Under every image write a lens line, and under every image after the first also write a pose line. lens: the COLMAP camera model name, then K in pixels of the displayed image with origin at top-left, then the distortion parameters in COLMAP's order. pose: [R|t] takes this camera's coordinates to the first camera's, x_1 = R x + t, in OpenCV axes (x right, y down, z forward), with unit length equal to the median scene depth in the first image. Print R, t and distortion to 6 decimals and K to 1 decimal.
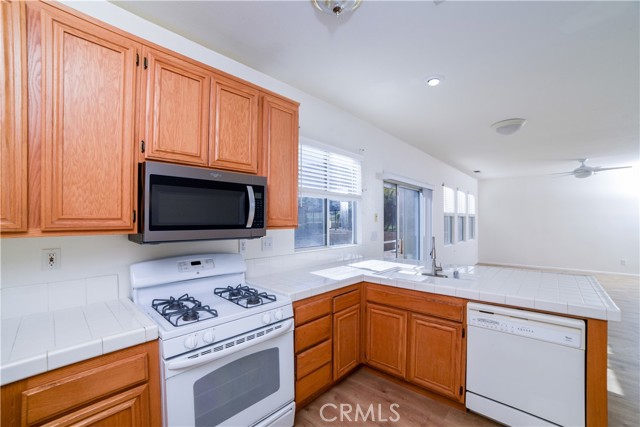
lens RADIAL K [[270.3, 0, 325.7], [0, 270.3, 218.1], [0, 0, 1]] dist [-0.086007, 0.031352]
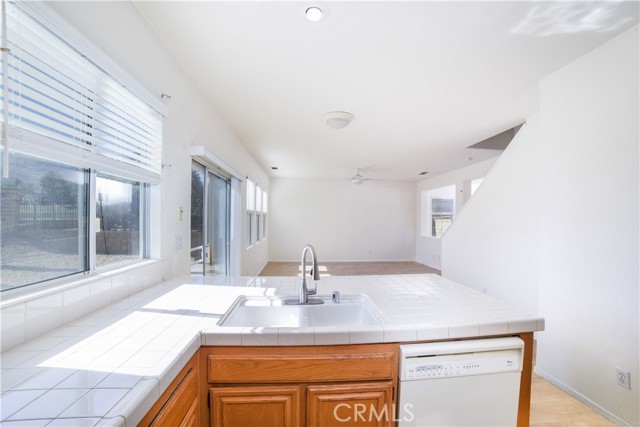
lens RADIAL K [[270.3, 0, 325.7], [0, 270.3, 218.1], [0, 0, 1]] dist [-0.086007, 0.031352]
pose [[0.683101, 0.008175, 0.730278, -0.042594], [-0.016329, 0.999858, 0.004082, 0.000159], [-0.730141, -0.014713, 0.683138, 0.432332]]
